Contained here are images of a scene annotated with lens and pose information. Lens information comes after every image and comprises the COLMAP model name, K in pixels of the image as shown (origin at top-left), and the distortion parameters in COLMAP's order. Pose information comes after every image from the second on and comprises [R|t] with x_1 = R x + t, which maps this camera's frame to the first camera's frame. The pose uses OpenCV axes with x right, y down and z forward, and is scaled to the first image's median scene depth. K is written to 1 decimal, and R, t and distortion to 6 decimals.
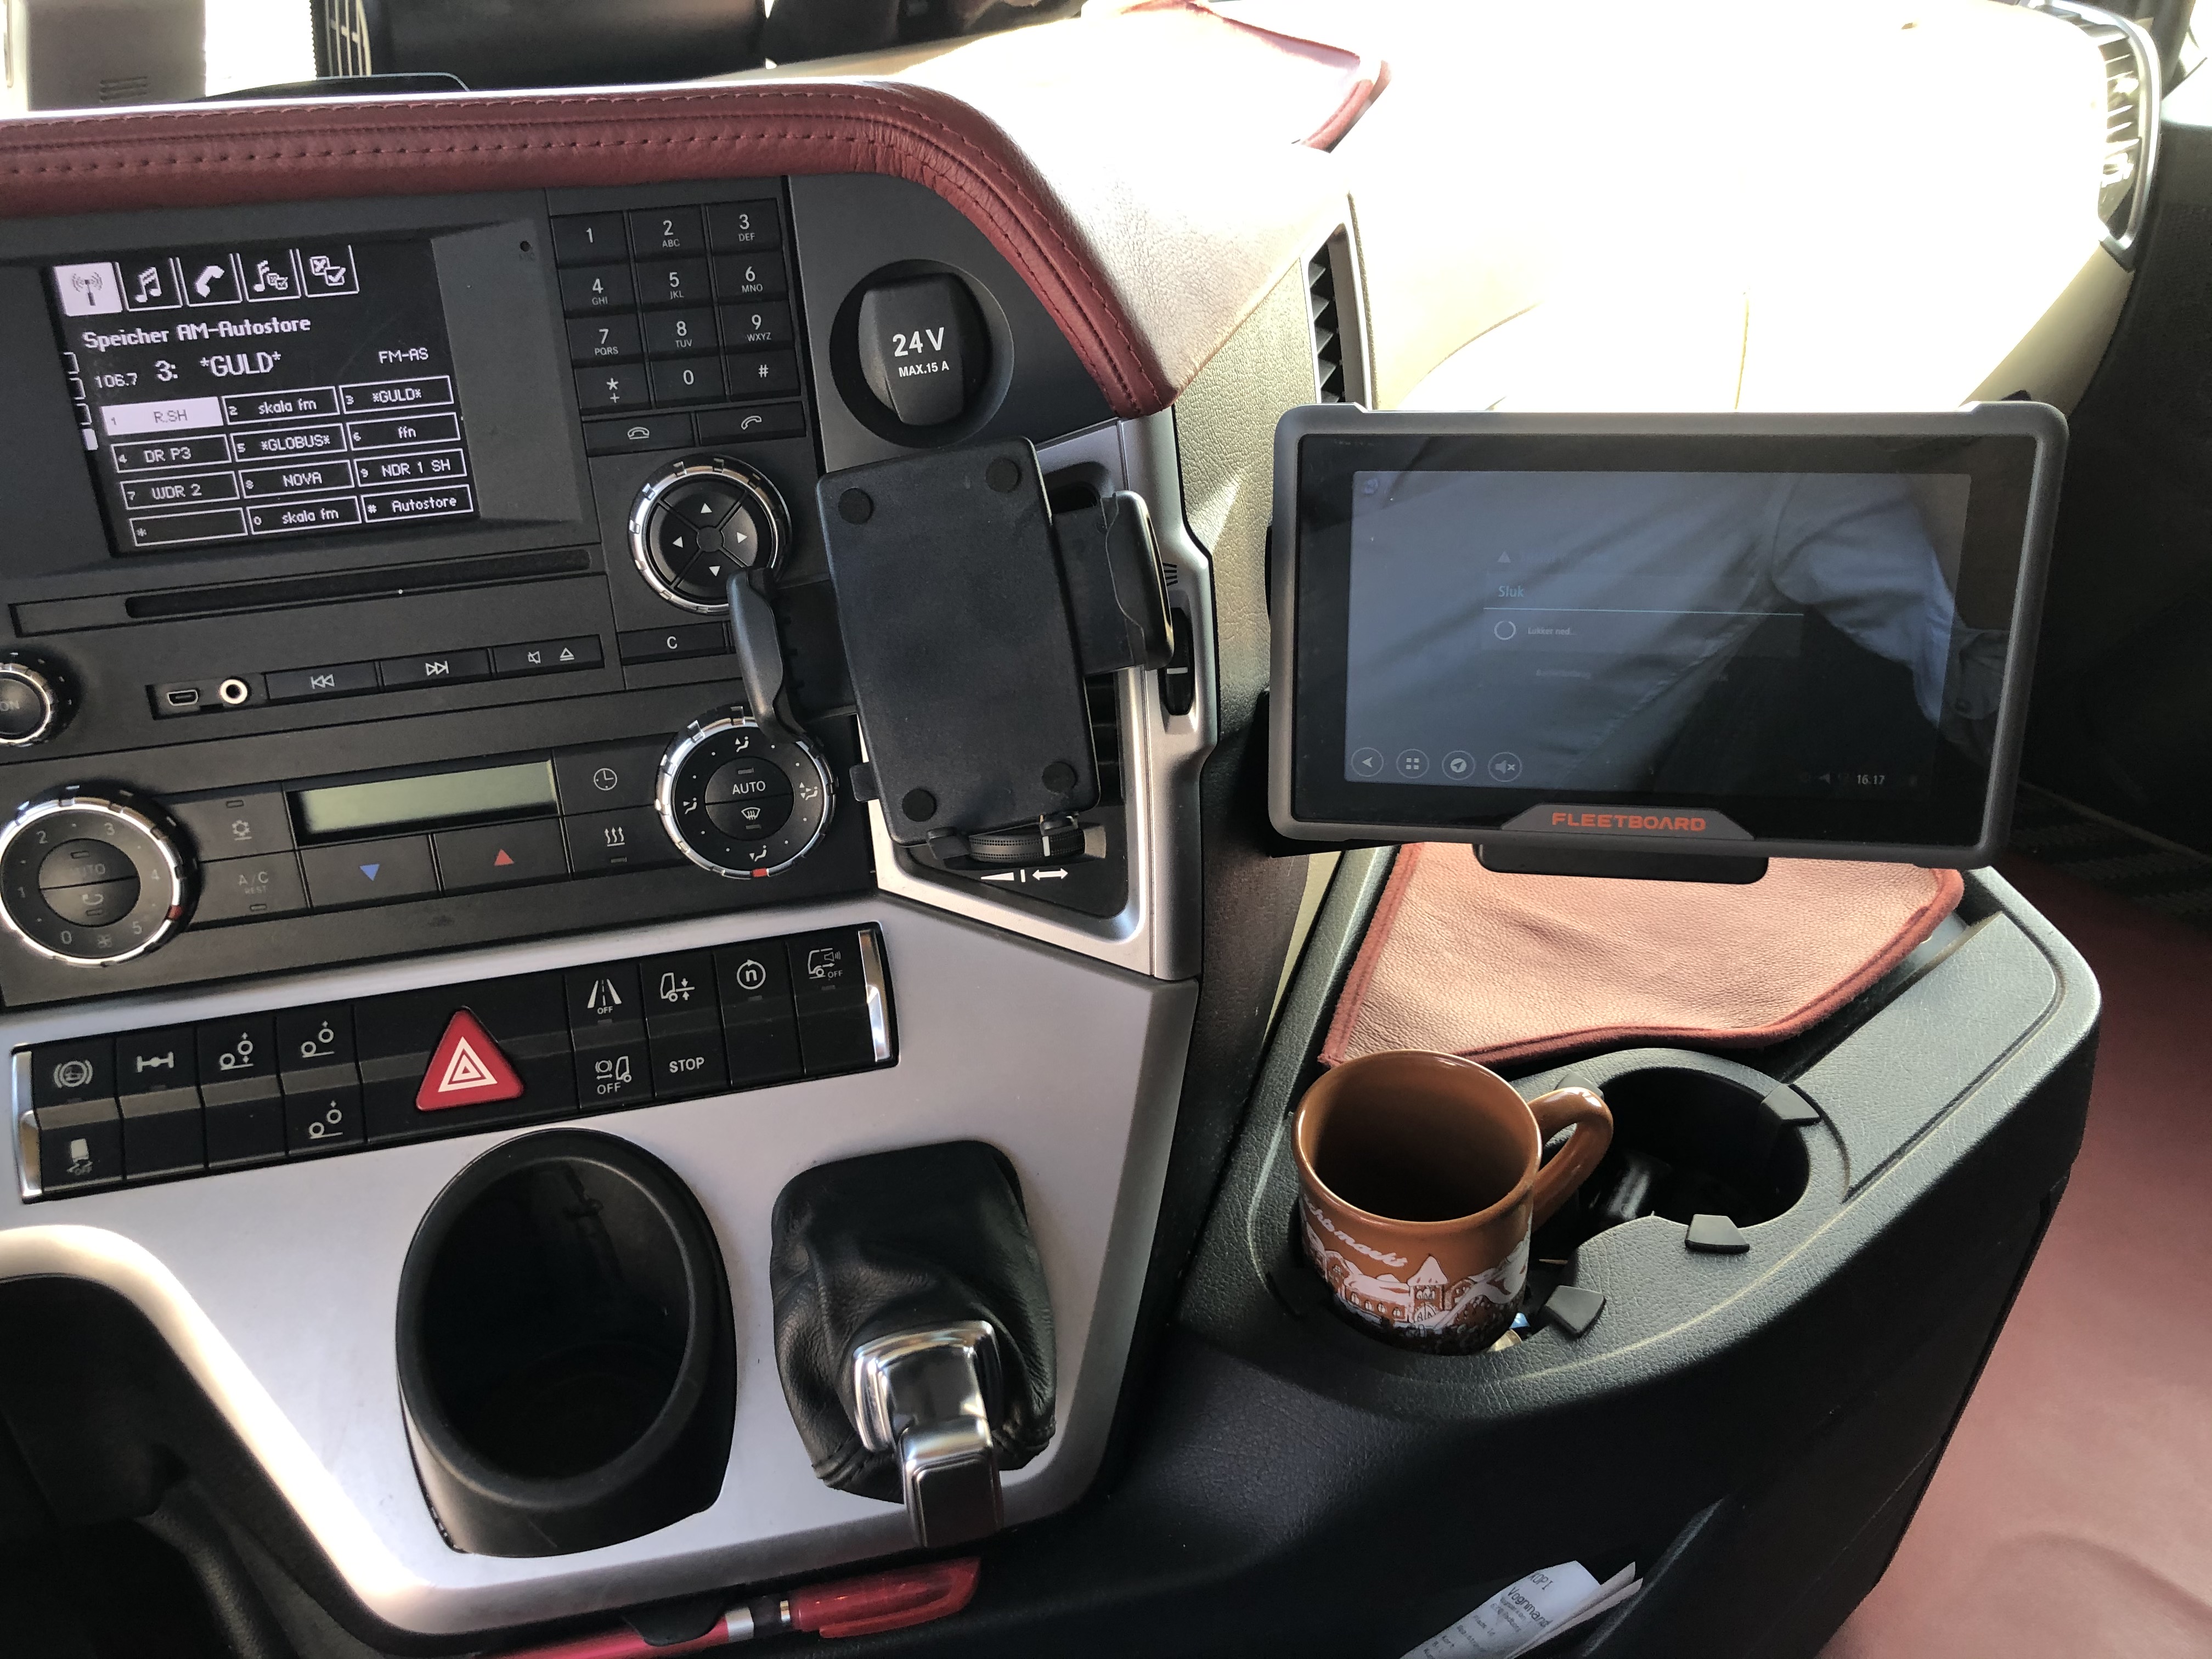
lens RADIAL K [[1892.2, 0, 1107.5], [0, 1892.2, 865.5], [0, 0, 1]] dist [-0.009259, 0.116660]
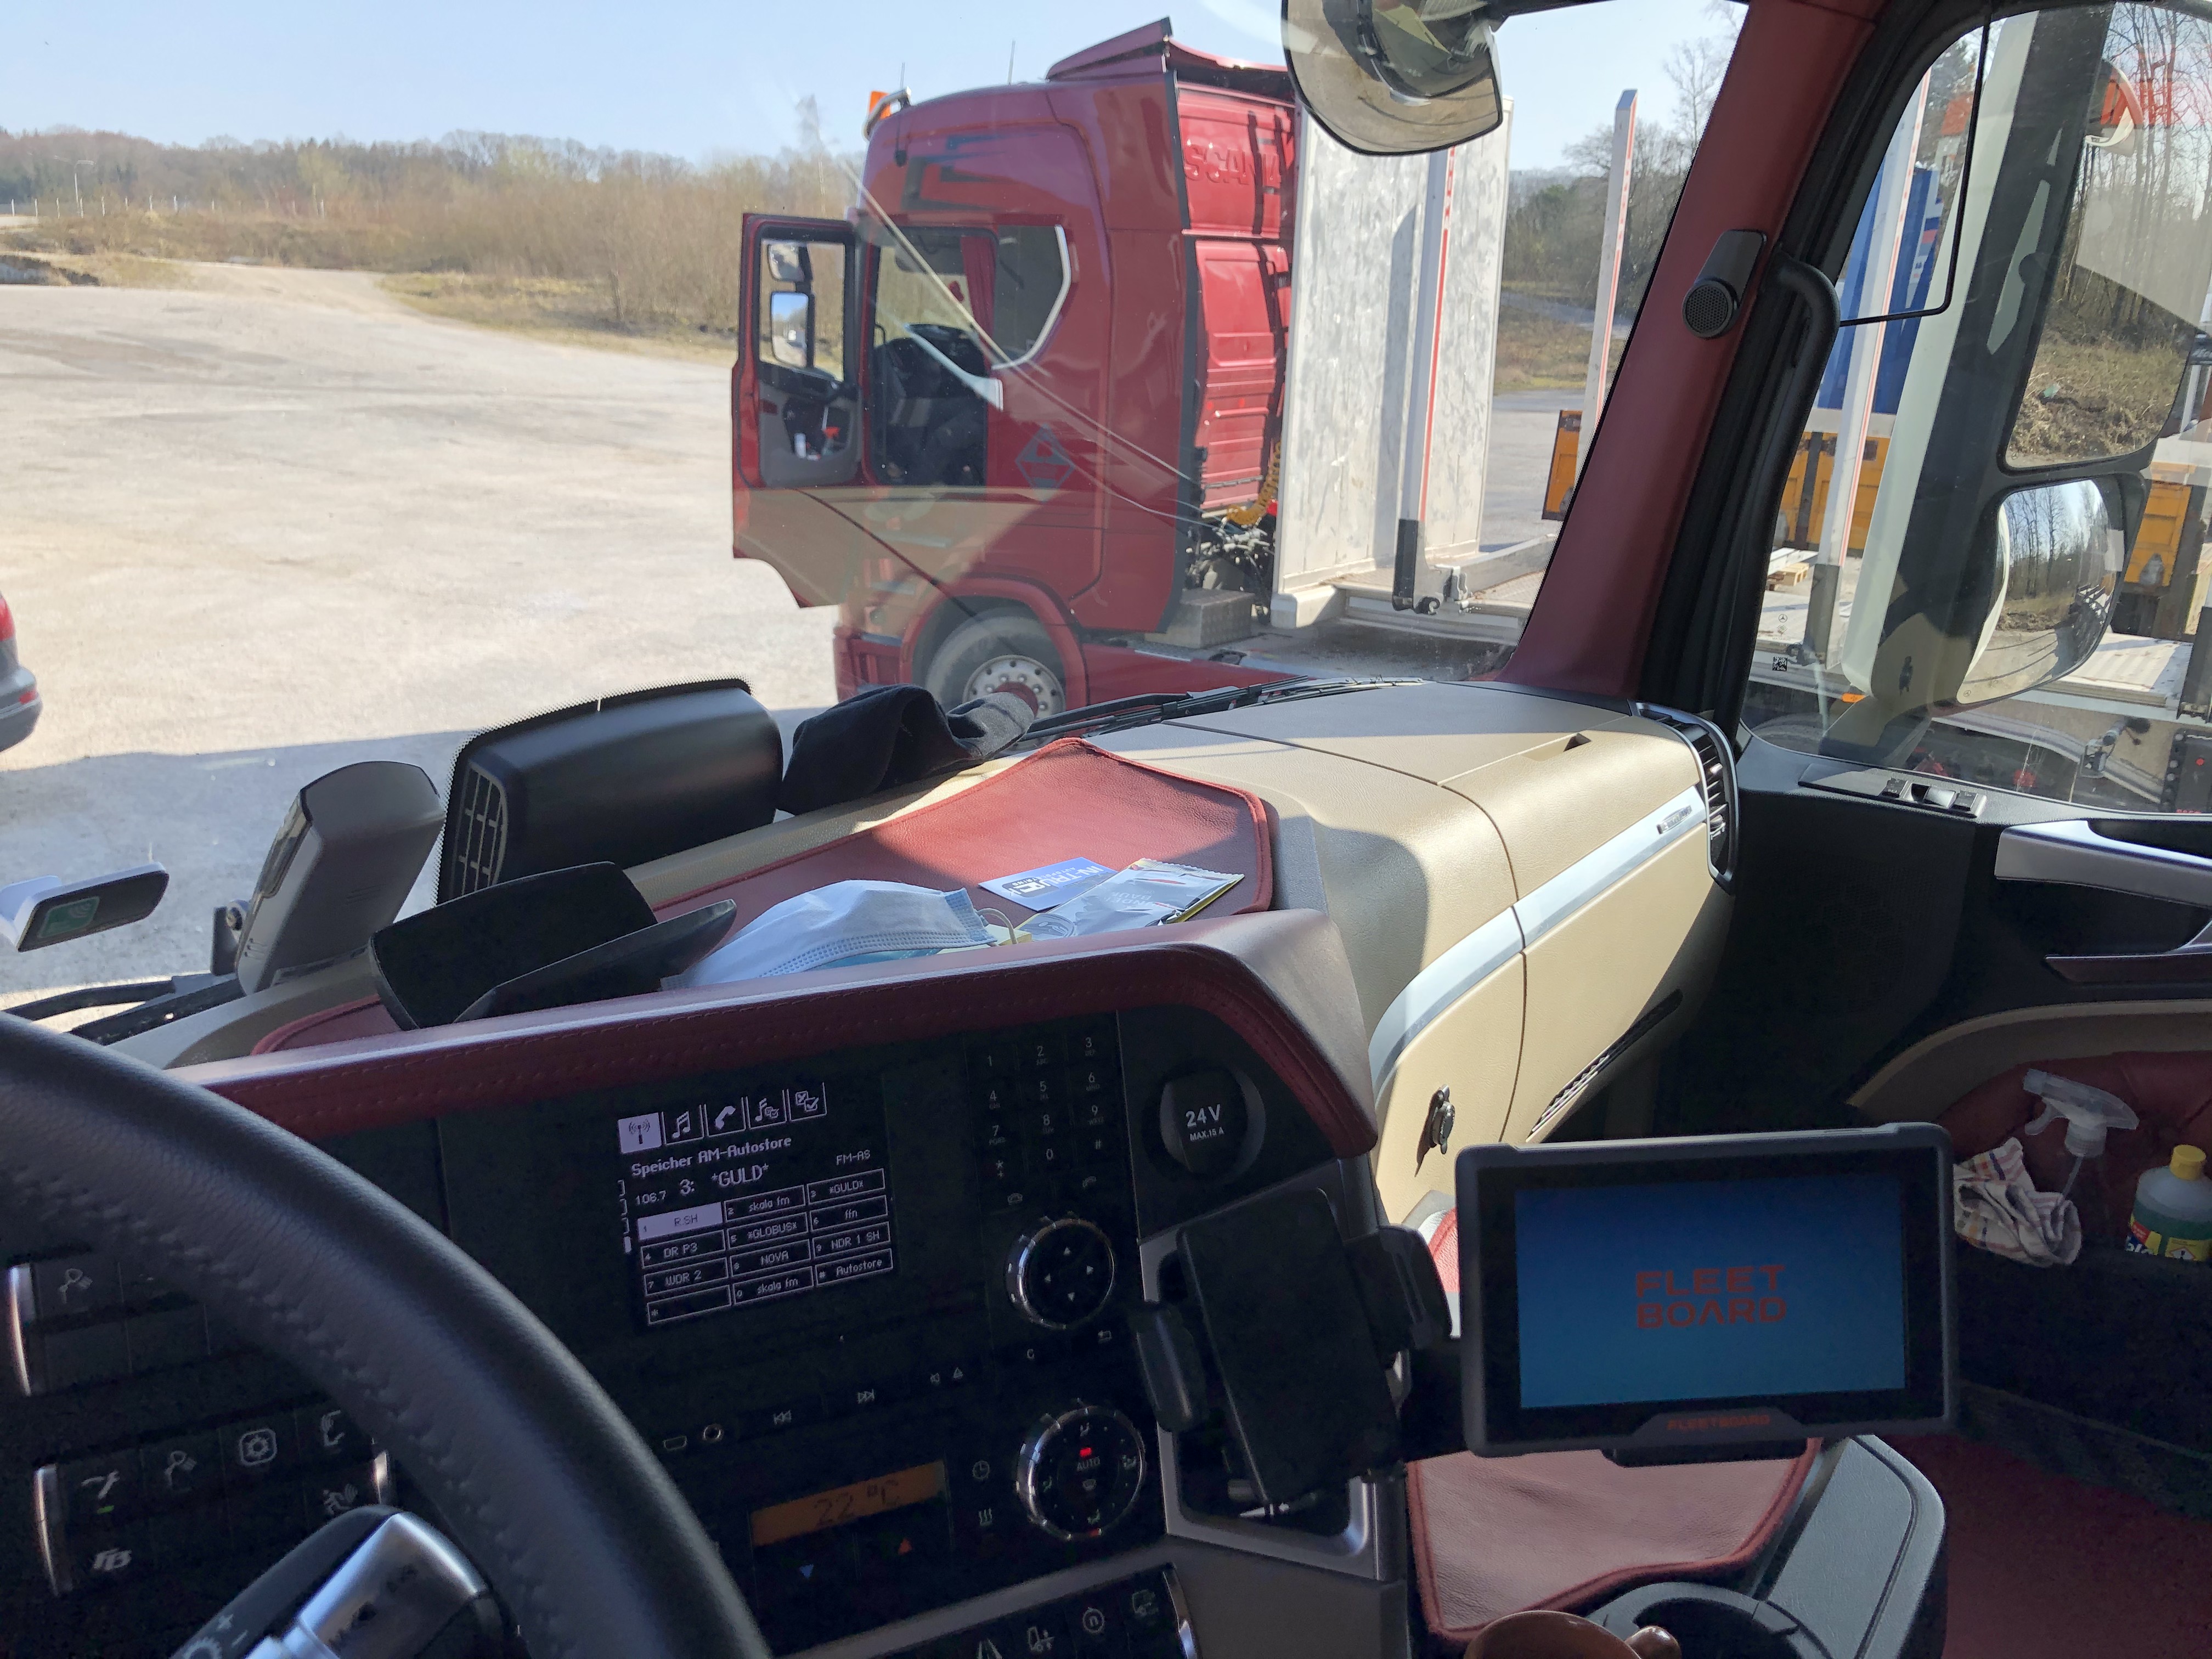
lens RADIAL K [[1892.2, 0, 1107.5], [0, 1892.2, 865.5], [0, 0, 1]] dist [-0.009259, 0.116660]
pose [[0.963389, -0.028477, 0.266591, -0.543529], [0.098045, 0.962891, -0.251454, -0.115641], [-0.249537, 0.268386, 0.930430, -0.321485]]
